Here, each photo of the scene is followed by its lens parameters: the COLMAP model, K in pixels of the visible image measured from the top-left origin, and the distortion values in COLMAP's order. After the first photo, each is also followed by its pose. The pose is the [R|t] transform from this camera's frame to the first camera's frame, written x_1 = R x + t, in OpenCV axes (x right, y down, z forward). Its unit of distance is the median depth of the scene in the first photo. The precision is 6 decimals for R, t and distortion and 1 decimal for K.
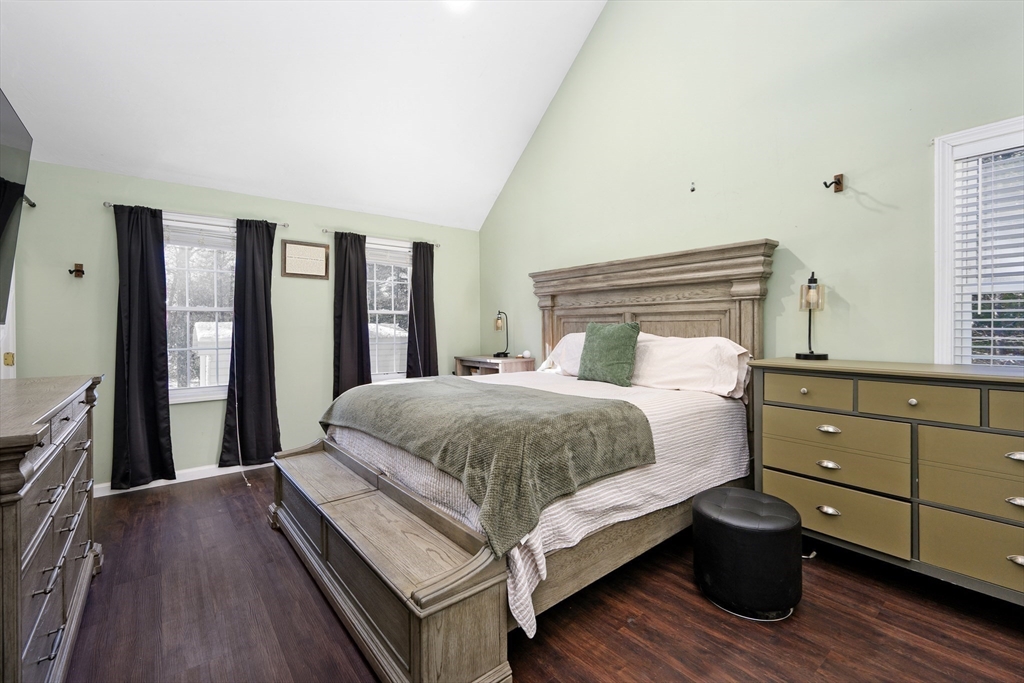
lens RADIAL K [[444.7, 0, 511.1], [0, 444.7, 326.2], [0, 0, 1]] dist [-0.001266, -0.000097]
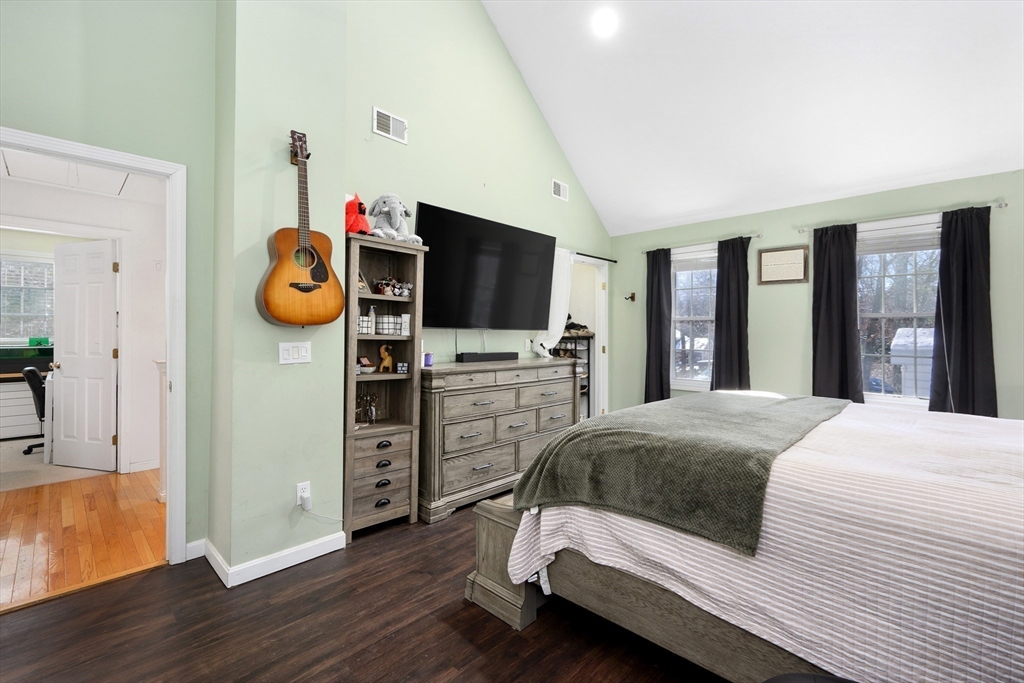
lens RADIAL K [[444.7, 0, 511.1], [0, 444.7, 326.2], [0, 0, 1]] dist [-0.001266, -0.000097]
pose [[0.131173, -0.005020, -0.991347, 0.444837], [-0.008556, 0.999944, -0.006196, -0.003837], [0.991323, 0.009295, 0.131122, 0.286512]]
